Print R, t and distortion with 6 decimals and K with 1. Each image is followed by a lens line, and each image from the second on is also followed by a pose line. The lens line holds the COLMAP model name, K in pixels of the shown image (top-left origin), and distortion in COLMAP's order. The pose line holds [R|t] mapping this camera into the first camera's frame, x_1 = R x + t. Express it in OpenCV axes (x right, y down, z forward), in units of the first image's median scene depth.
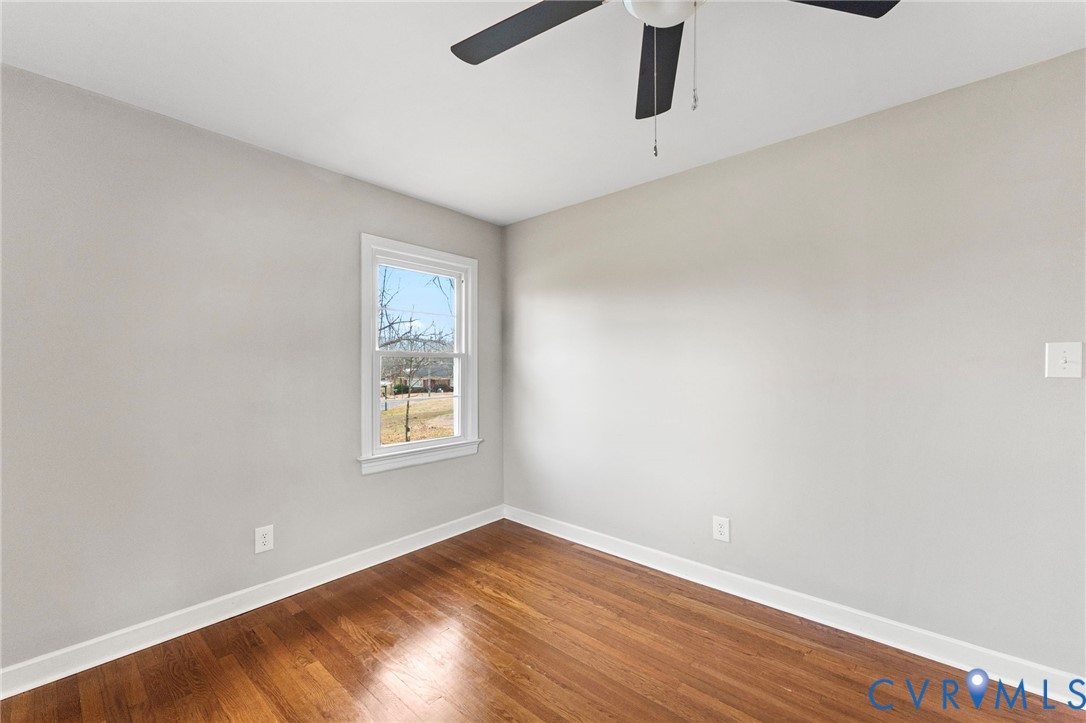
lens RADIAL K [[445.5, 0, 537.3], [0, 445.5, 371.0], [0, 0, 1]] dist [0.004009, 0.000084]
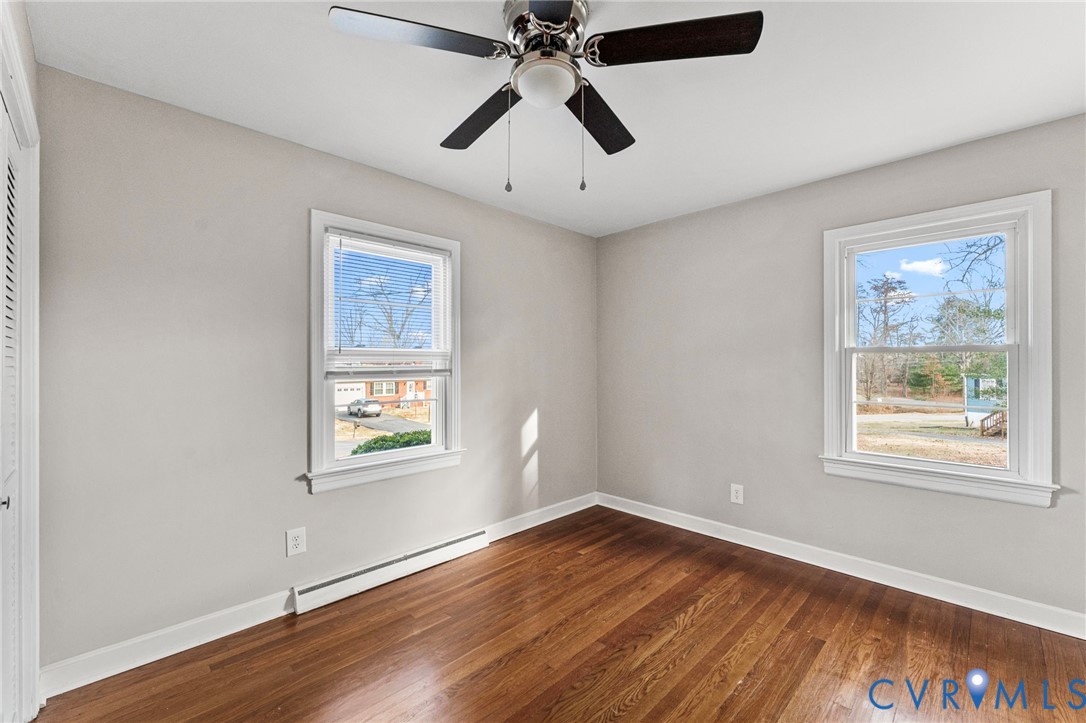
lens RADIAL K [[445.5, 0, 536.3], [0, 445.5, 363.2], [0, 0, 1]] dist [0.004009, 0.000084]
pose [[-0.069029, 0.000223, -0.997615, 0.741741], [-0.008792, 0.999961, 0.000832, -0.008551], [0.997576, 0.008829, -0.069024, 0.485183]]
